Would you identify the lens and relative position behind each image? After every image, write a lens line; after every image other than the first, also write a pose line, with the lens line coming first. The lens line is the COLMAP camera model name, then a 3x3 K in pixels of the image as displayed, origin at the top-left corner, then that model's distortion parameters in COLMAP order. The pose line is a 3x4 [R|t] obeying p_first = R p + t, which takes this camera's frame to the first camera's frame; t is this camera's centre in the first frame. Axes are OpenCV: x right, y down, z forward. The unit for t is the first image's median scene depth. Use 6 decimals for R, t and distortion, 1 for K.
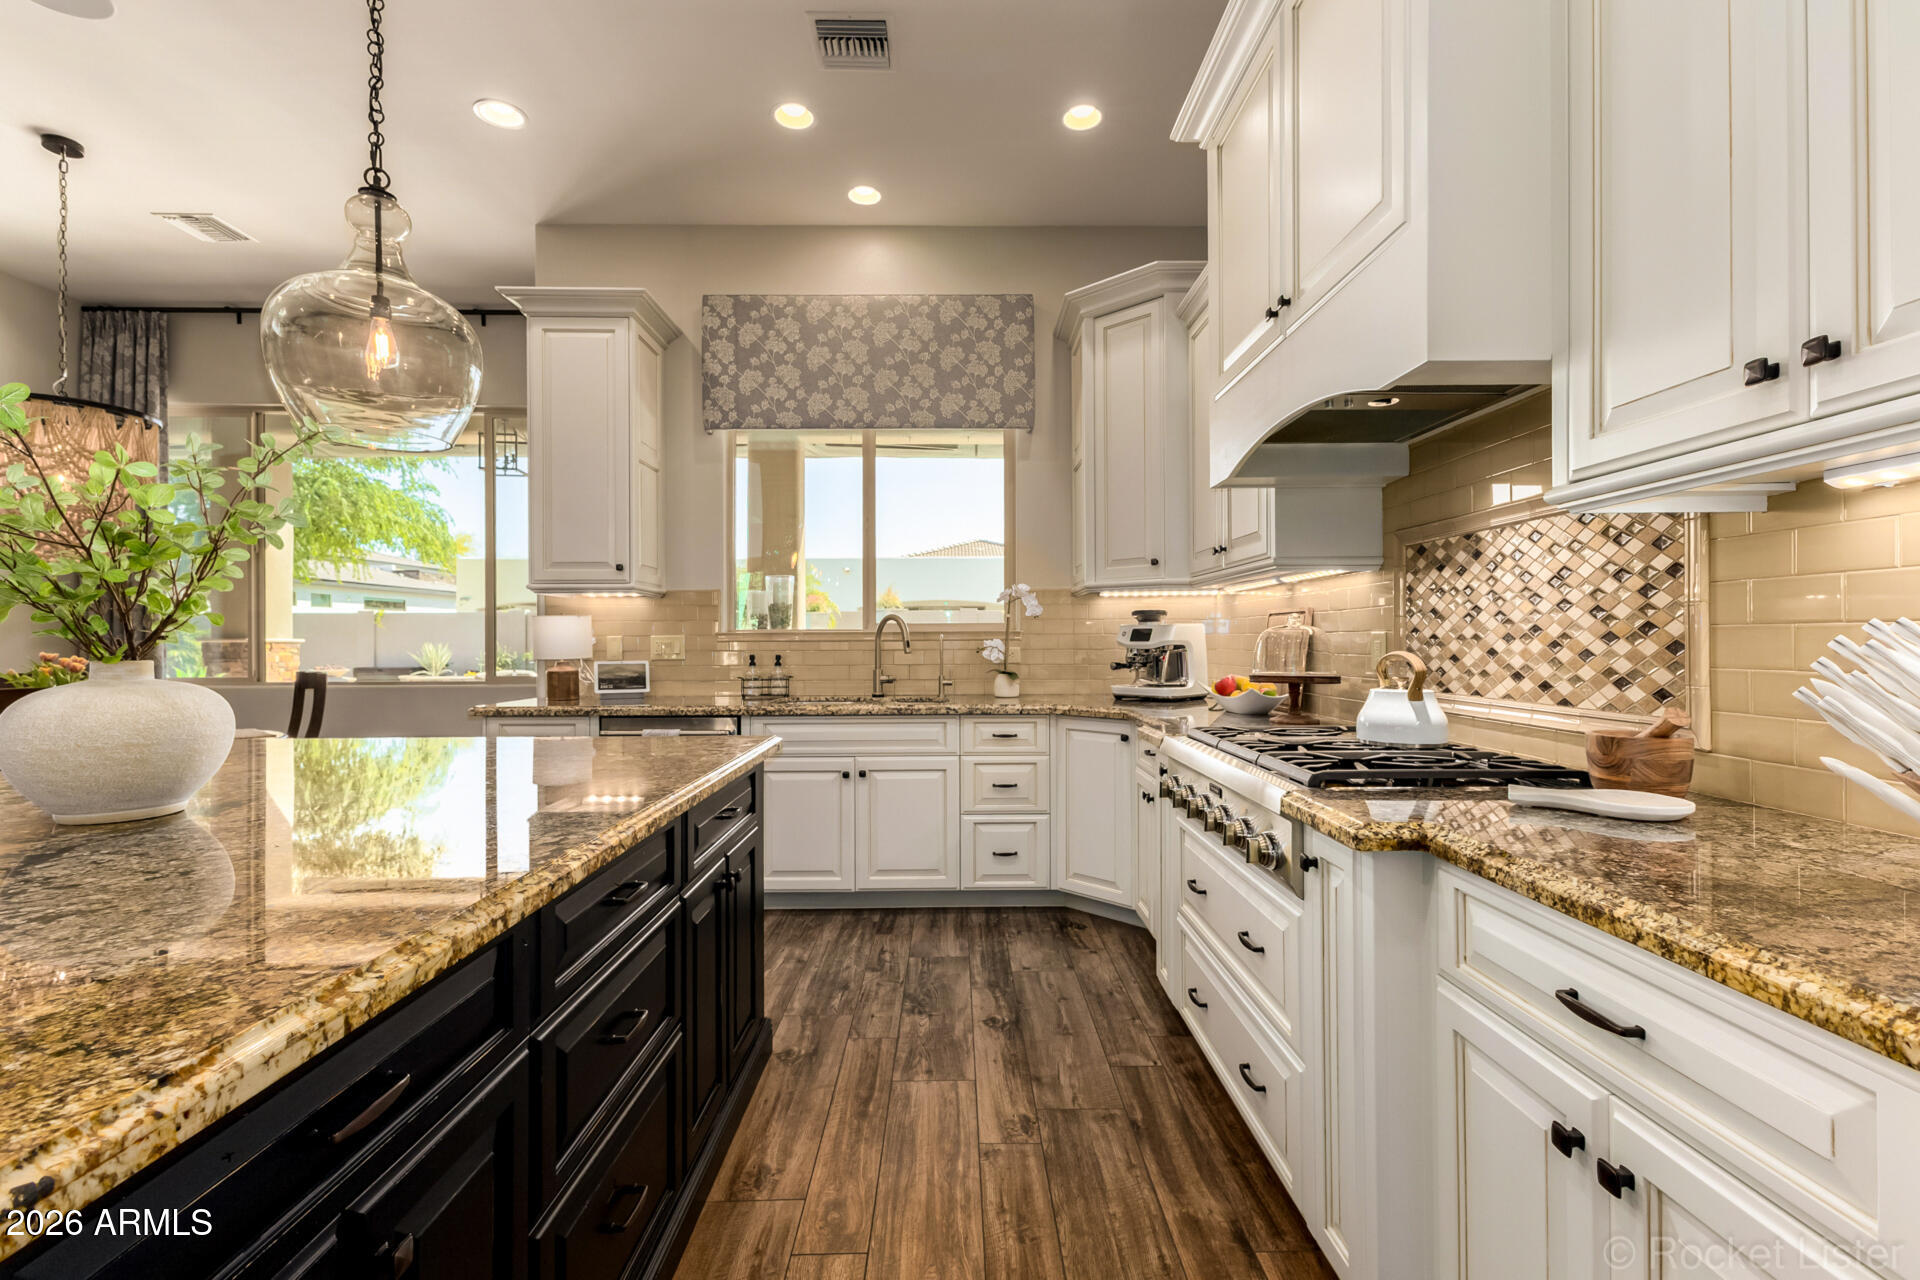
lens RADIAL K [[870.3, 0, 1029.2], [0, 870.3, 638.4], [0, 0, 1]] dist [0.002461, -0.000034]
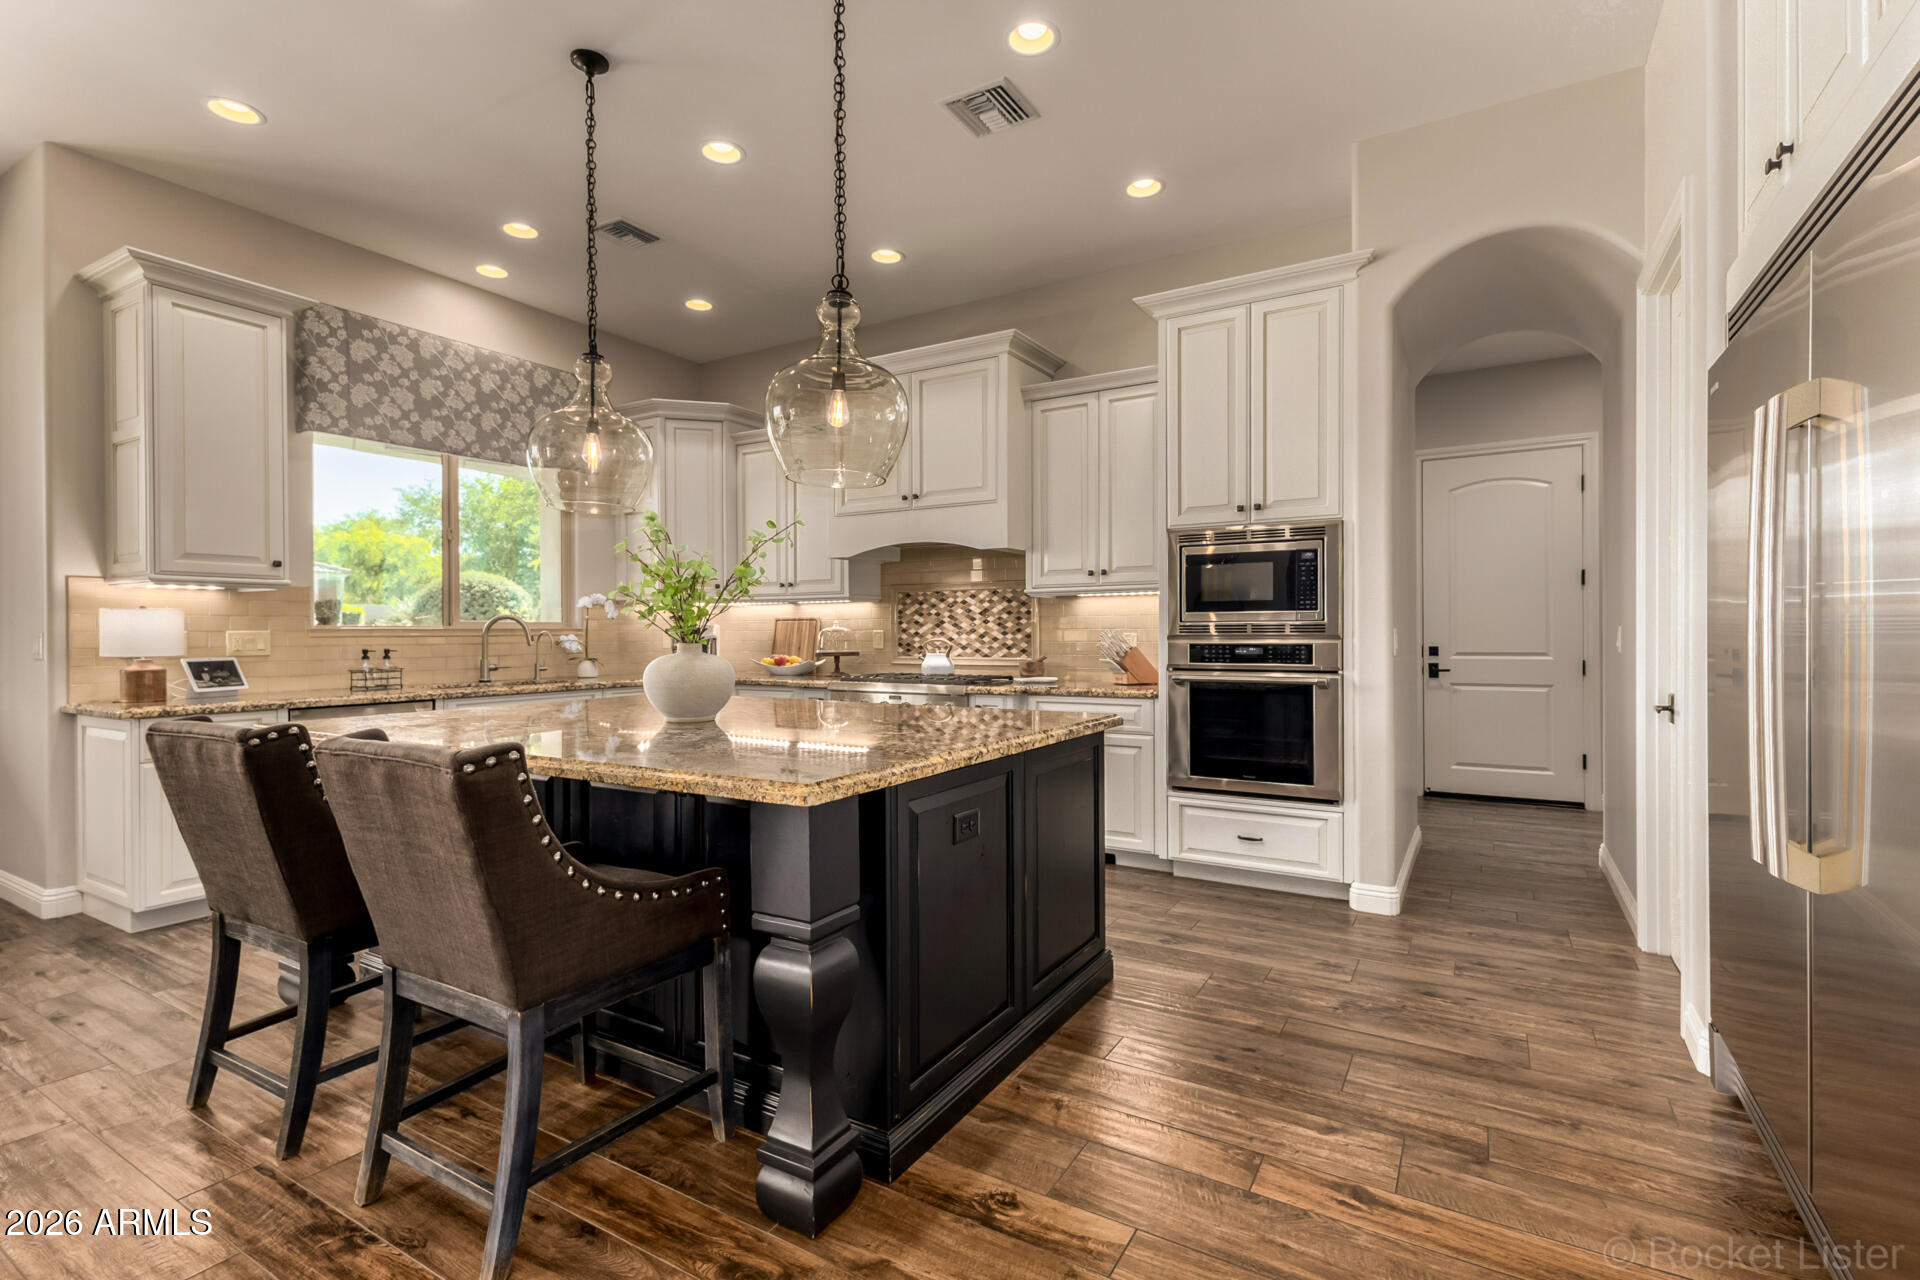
lens RADIAL K [[846.3, 0, 988.6], [0, 846.3, 639.4], [0, 0, 1]] dist [-0.000155, 0.000607]
pose [[0.514327, -0.005333, 0.857578, -1.026946], [0.000686, 0.999983, 0.005807, 0.001649], [-0.857594, -0.002398, 0.514322, -0.251861]]
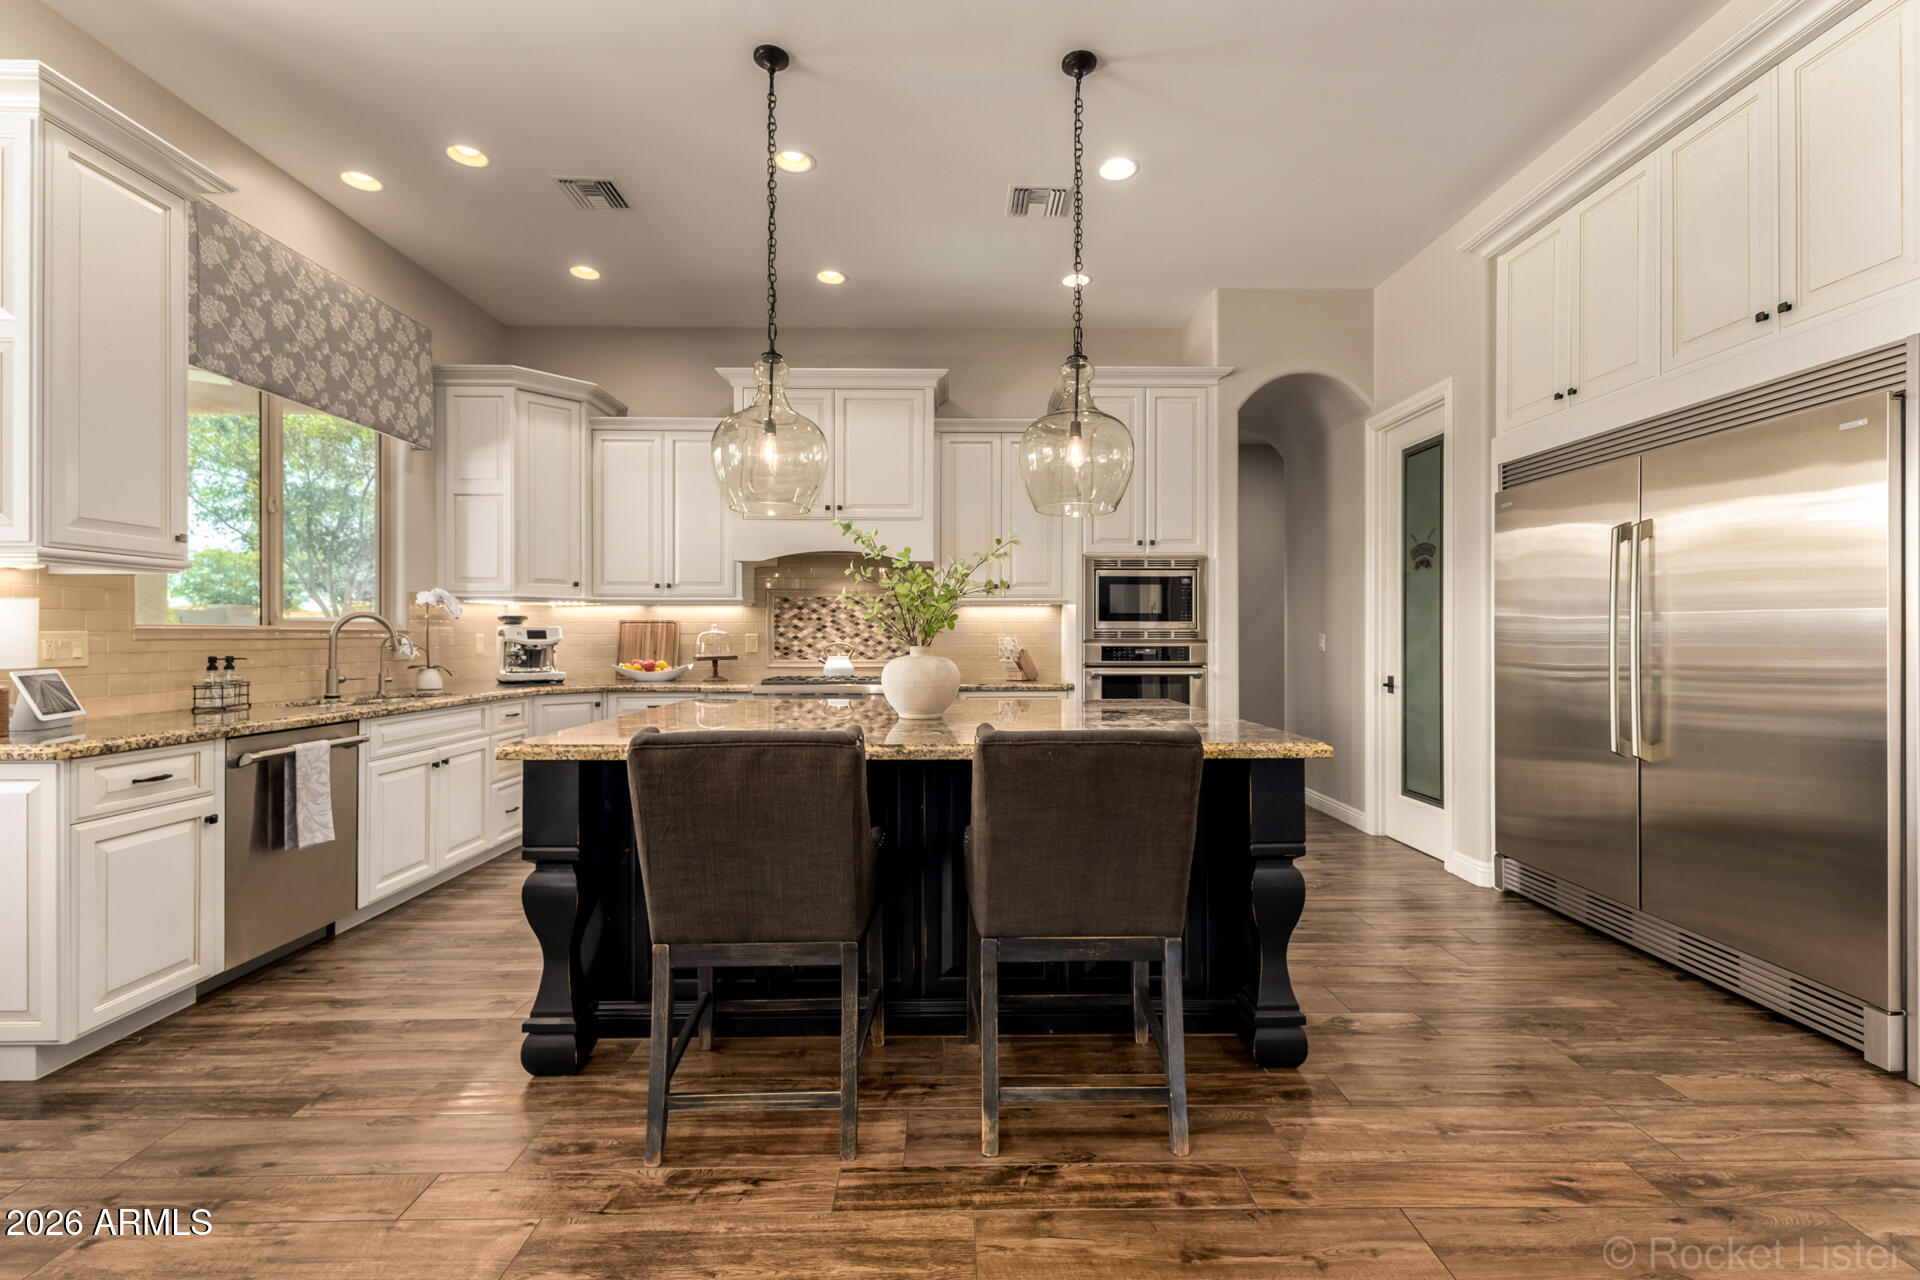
lens RADIAL K [[830.5, 0, 971.1], [0, 830.5, 640.0], [0, 0, 1]] dist [0.001187, -0.000836]
pose [[-0.008779, -0.001175, 0.999961, -1.355879], [-0.001830, 0.999998, 0.001159, 0.002413], [-0.999960, -0.001820, -0.008781, 0.392771]]
